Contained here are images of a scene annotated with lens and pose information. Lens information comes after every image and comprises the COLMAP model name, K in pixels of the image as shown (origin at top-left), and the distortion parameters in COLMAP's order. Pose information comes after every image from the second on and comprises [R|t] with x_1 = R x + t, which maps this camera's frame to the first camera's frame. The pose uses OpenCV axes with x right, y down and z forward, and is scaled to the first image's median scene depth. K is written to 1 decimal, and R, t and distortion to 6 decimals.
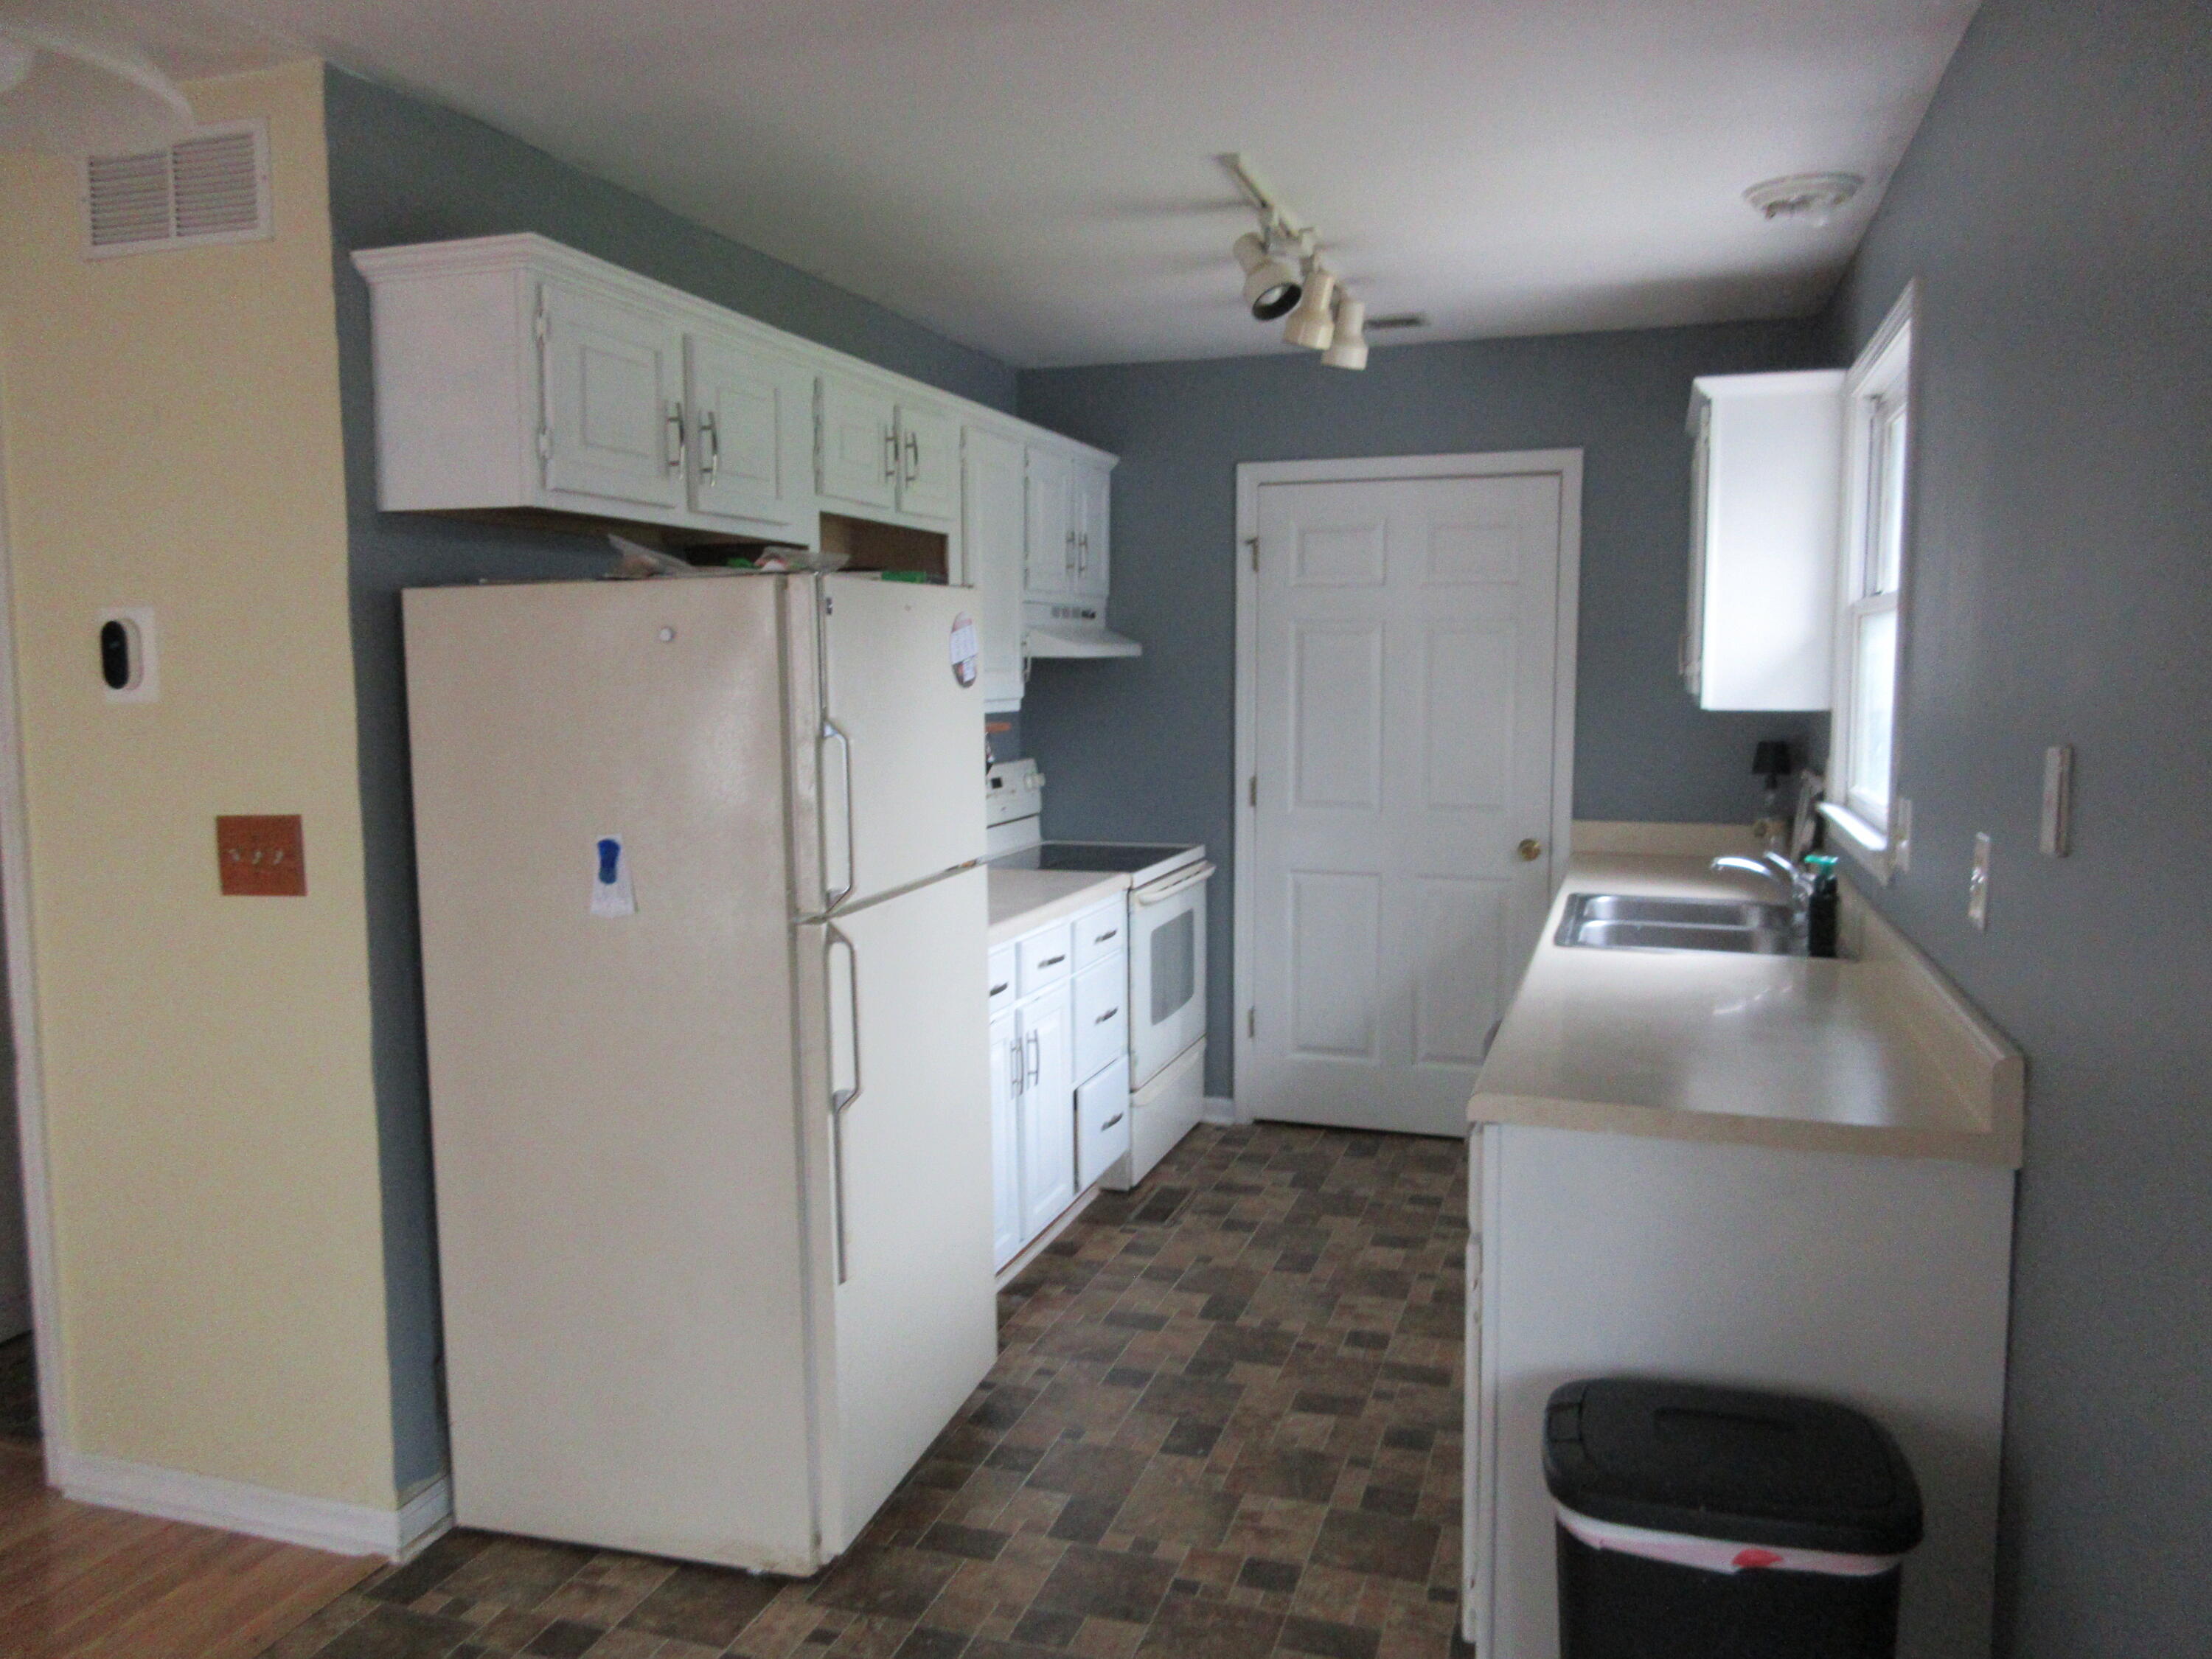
lens RADIAL K [[1645.7, 0, 1104.3], [0, 1645.7, 811.0], [0, 0, 1]] dist [0.010926, -0.005408]
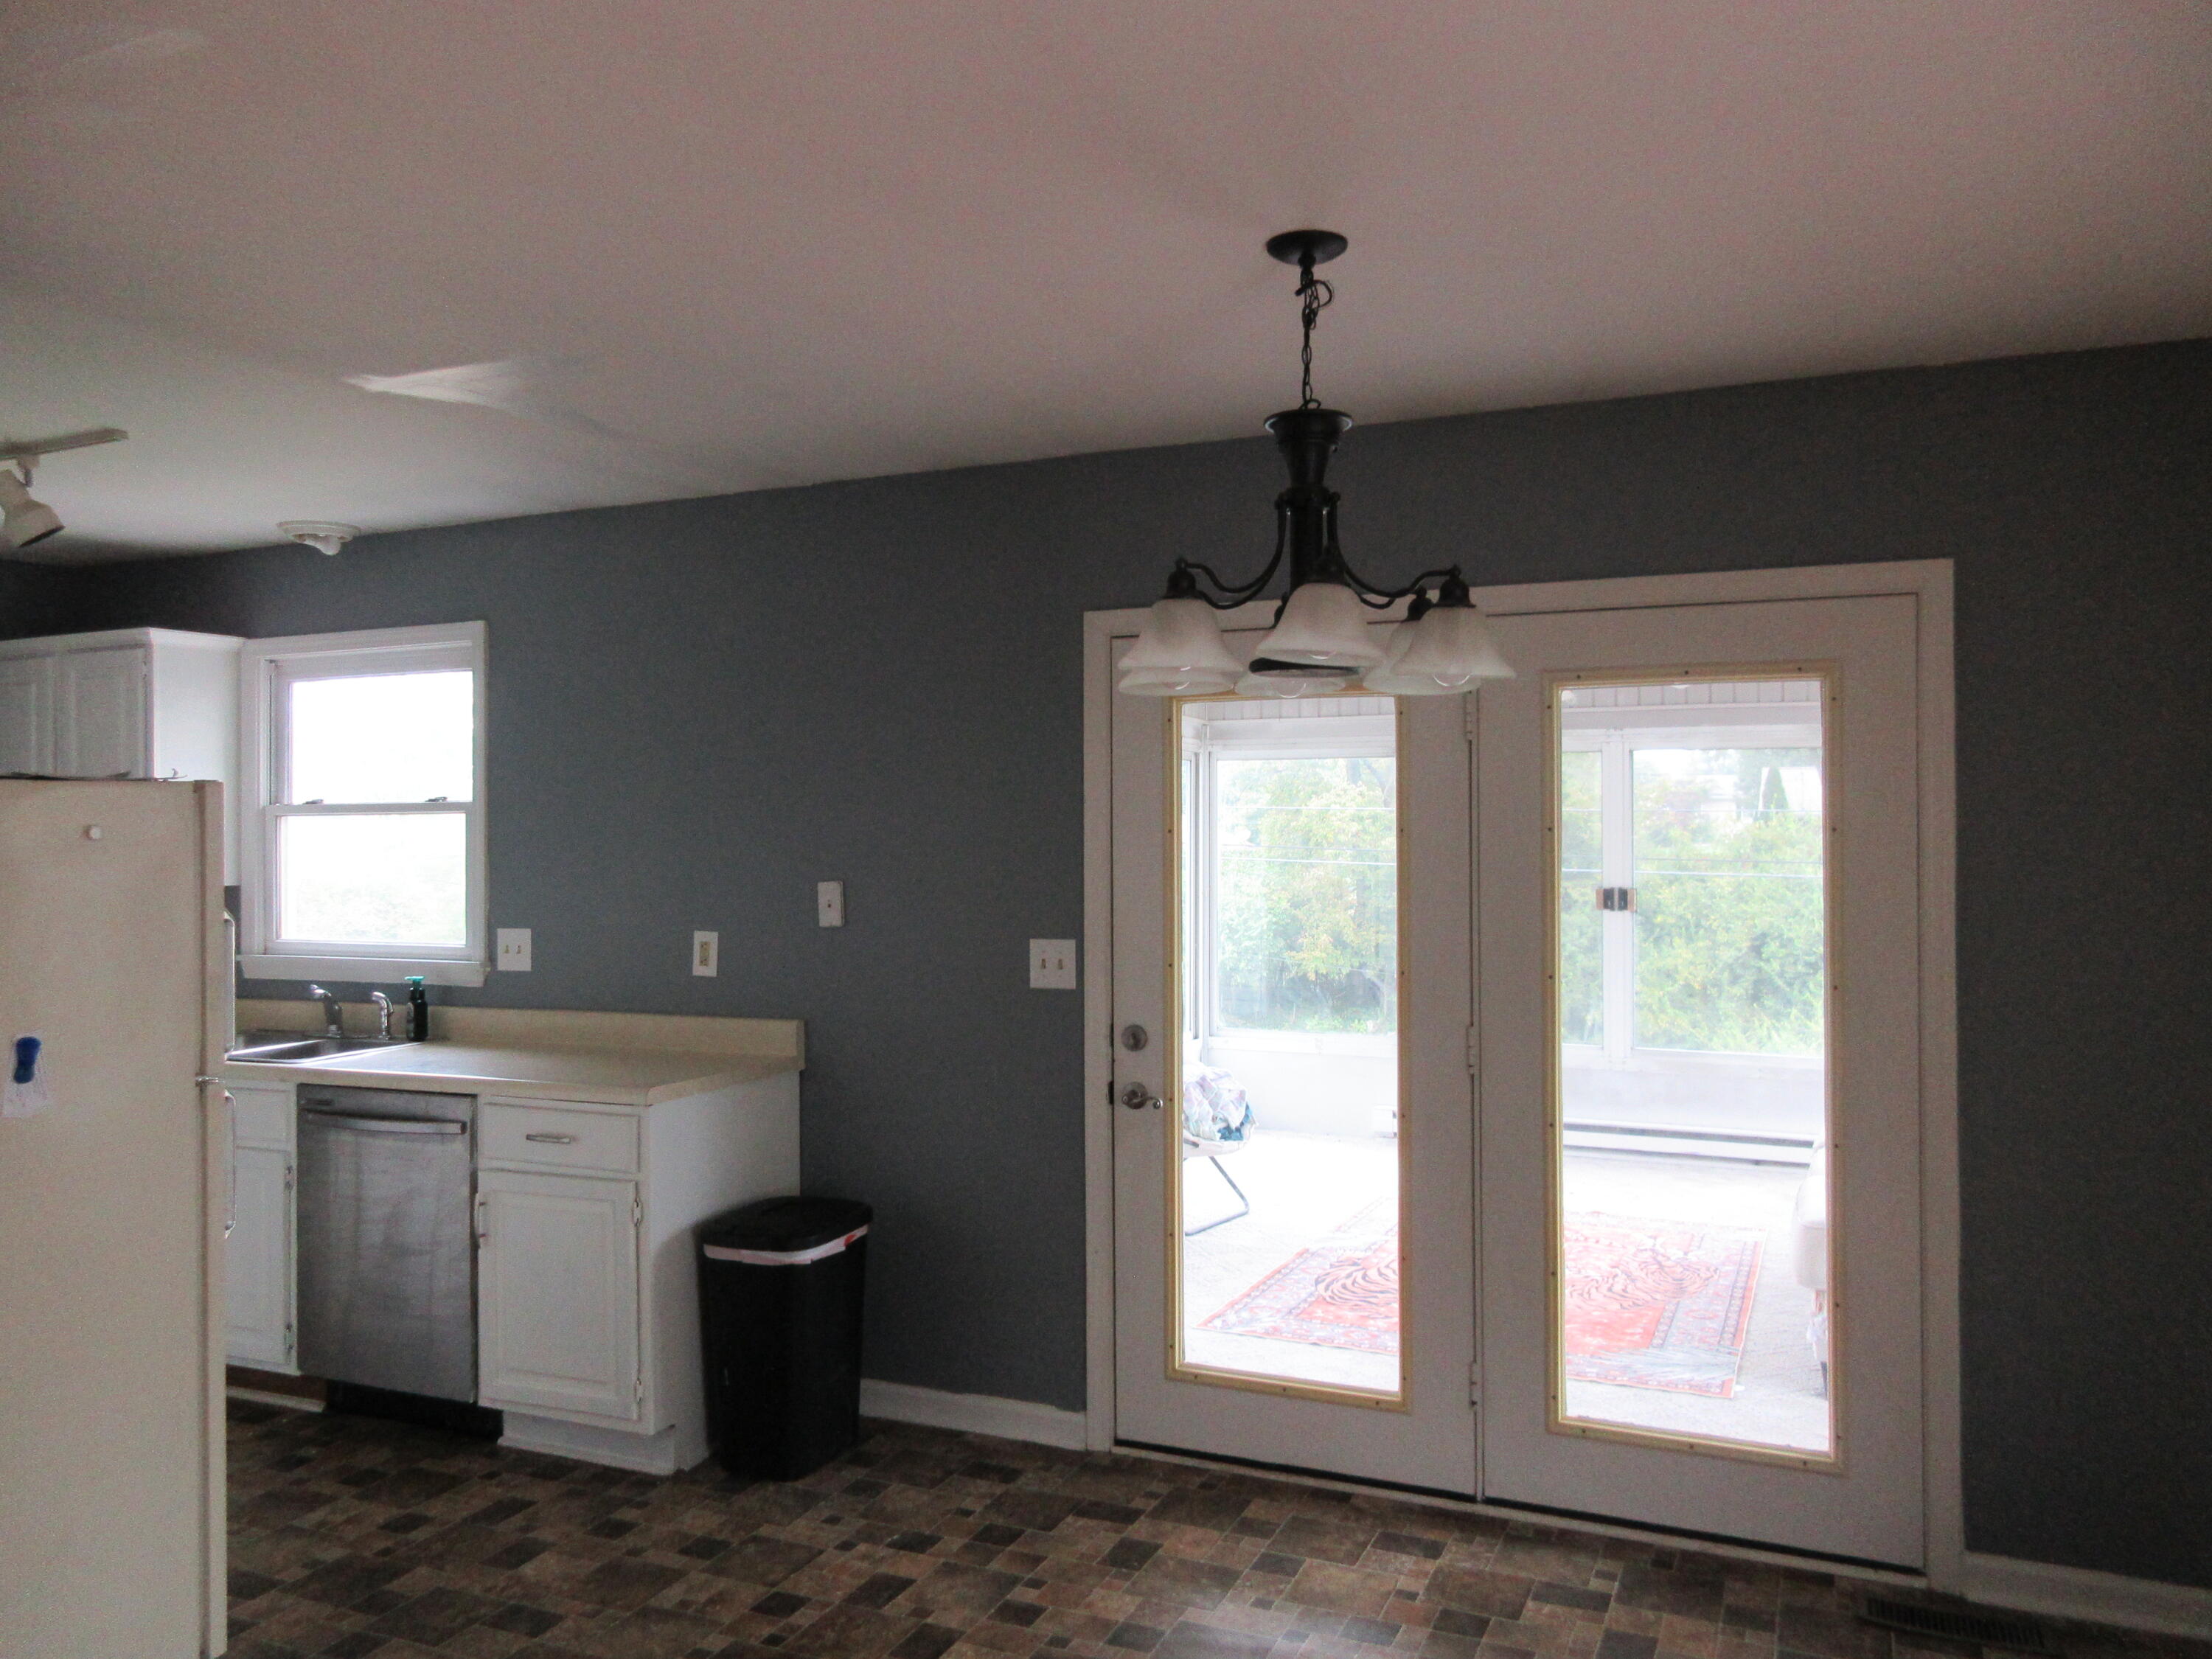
lens RADIAL K [[1645.7, 0, 1091.3], [0, 1645.7, 816.7], [0, 0, 1]] dist [0.010926, -0.005408]
pose [[0.108926, 0.009347, 0.994006, -0.786284], [0.098694, 0.994913, -0.020171, -0.020603], [-0.989138, 0.100299, 0.107450, 0.157920]]
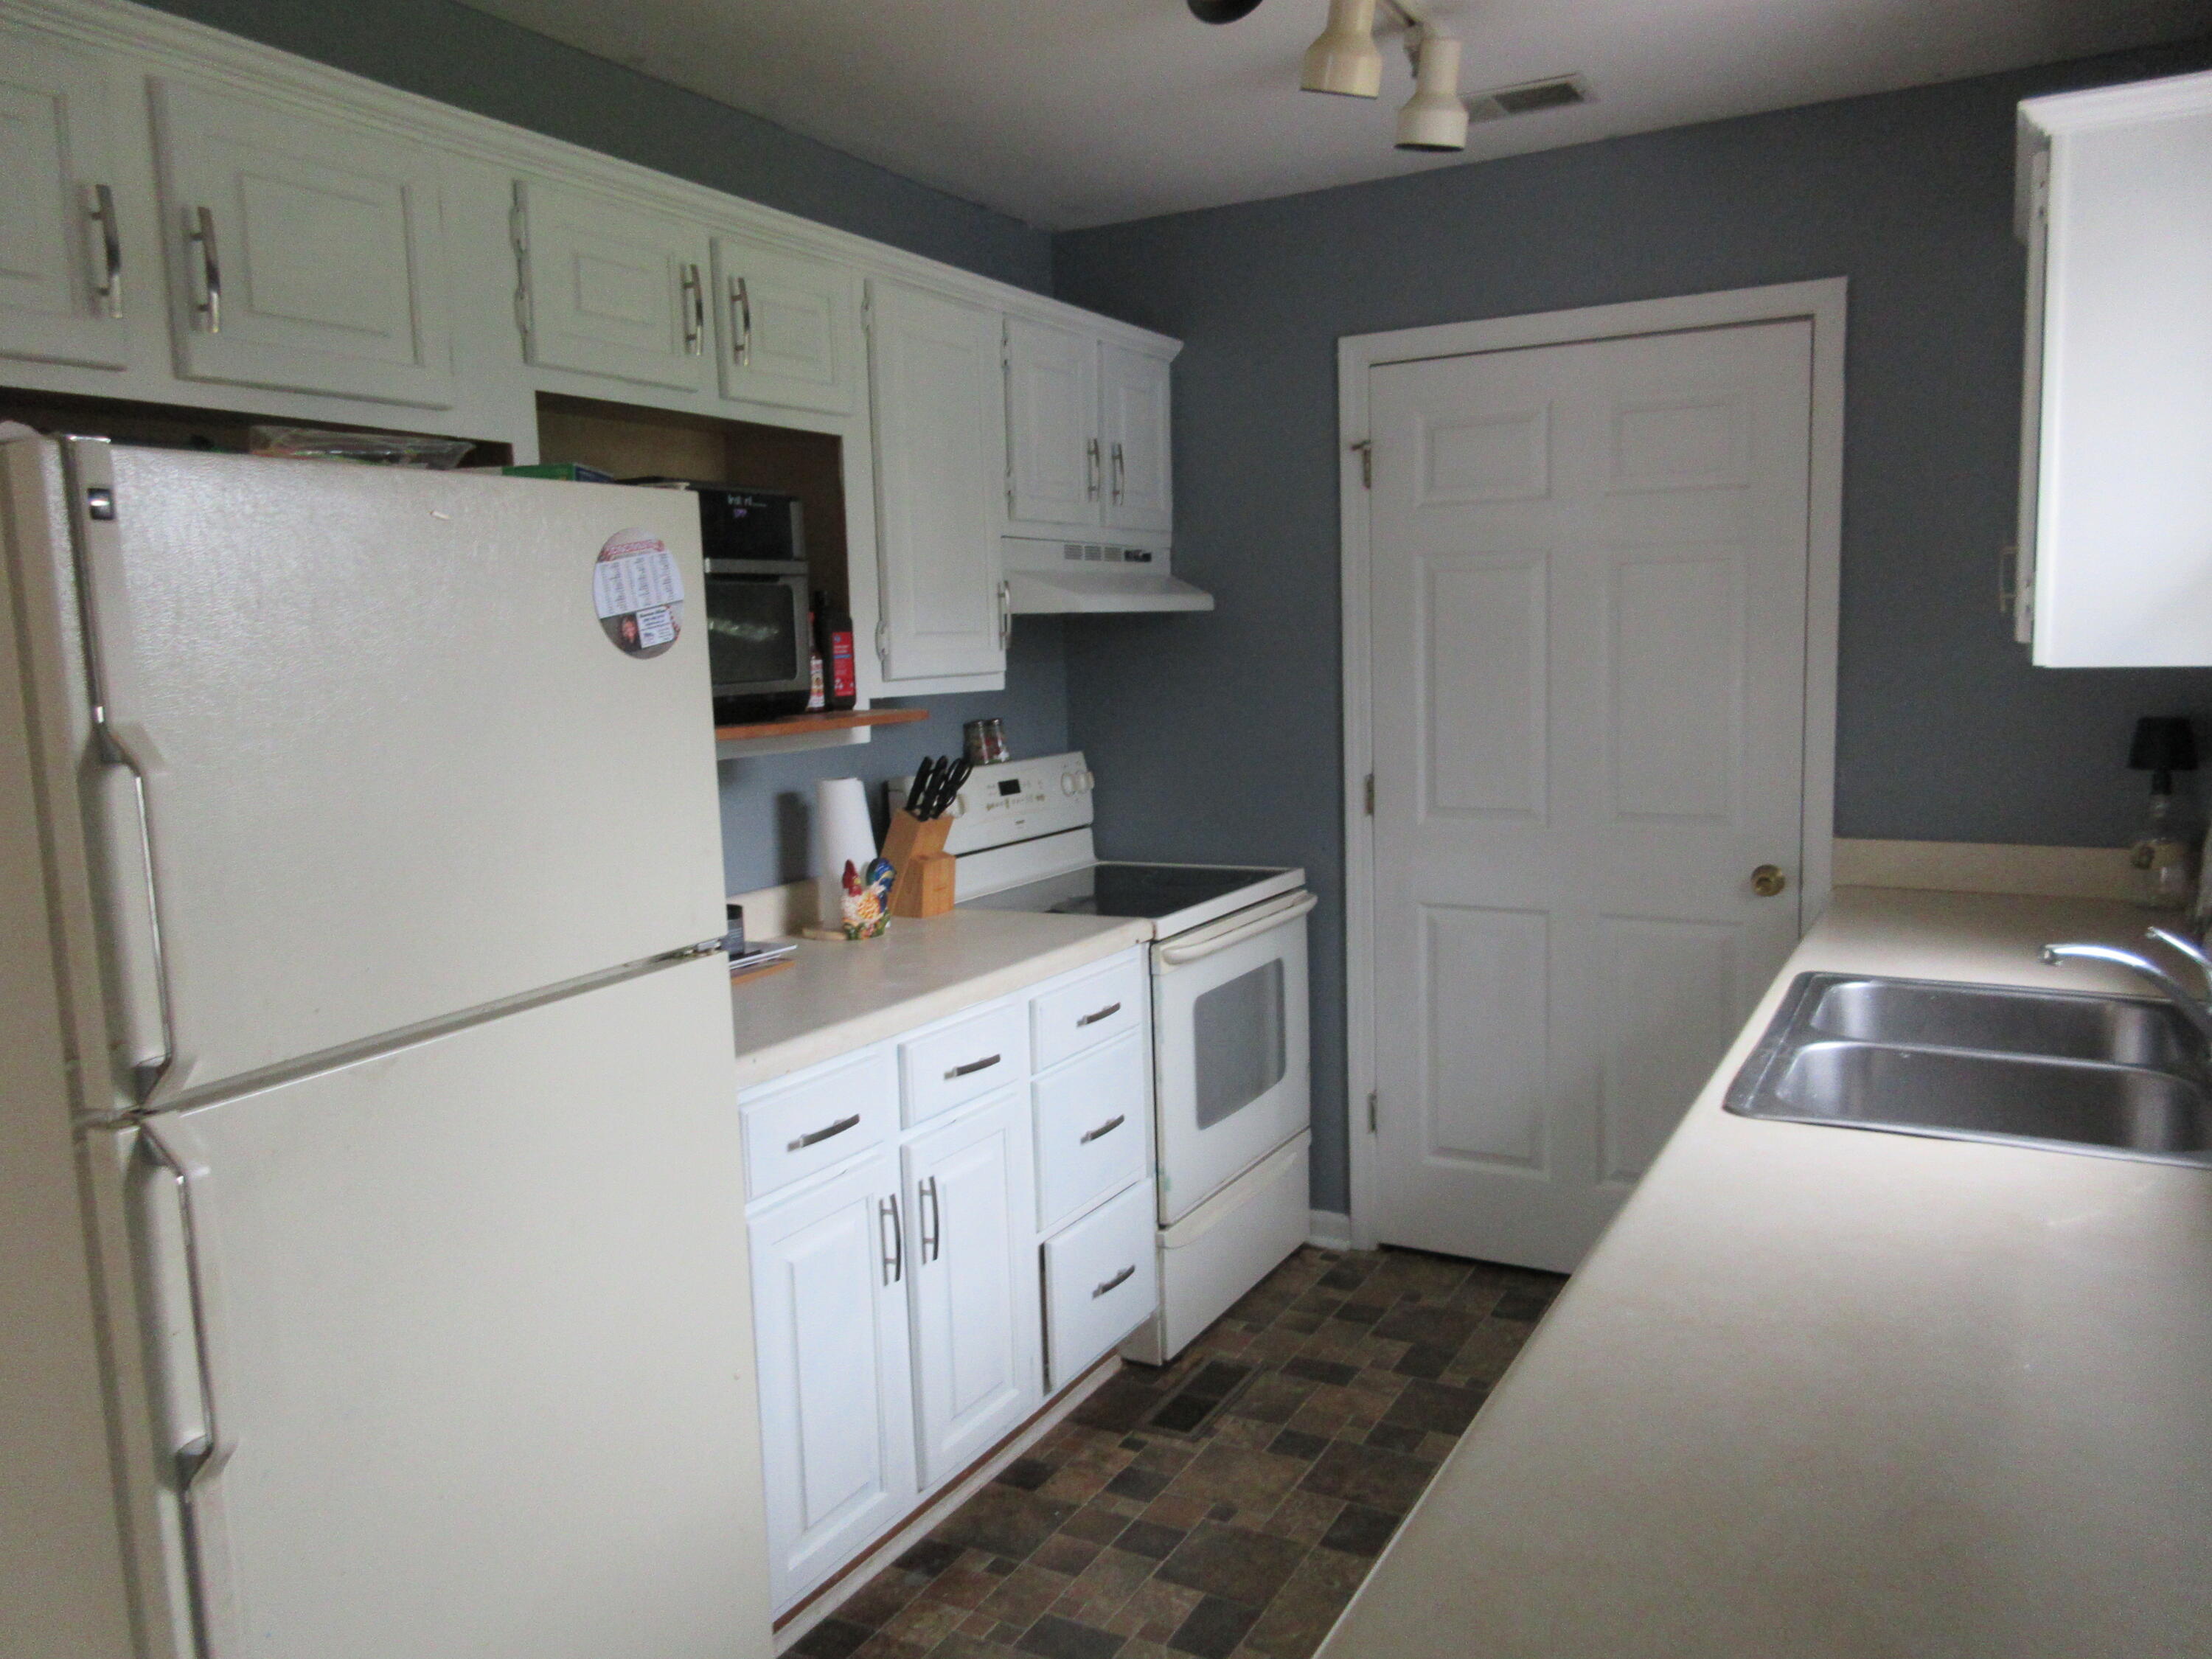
lens RADIAL K [[1645.7, 0, 1100.3], [0, 1645.7, 800.6], [0, 0, 1]] dist [0.010926, -0.005408]
pose [[0.982645, -0.005597, -0.185410, 0.139209], [0.007701, 0.999914, 0.010632, -0.022909], [0.185334, -0.011875, 0.982604, 0.345564]]
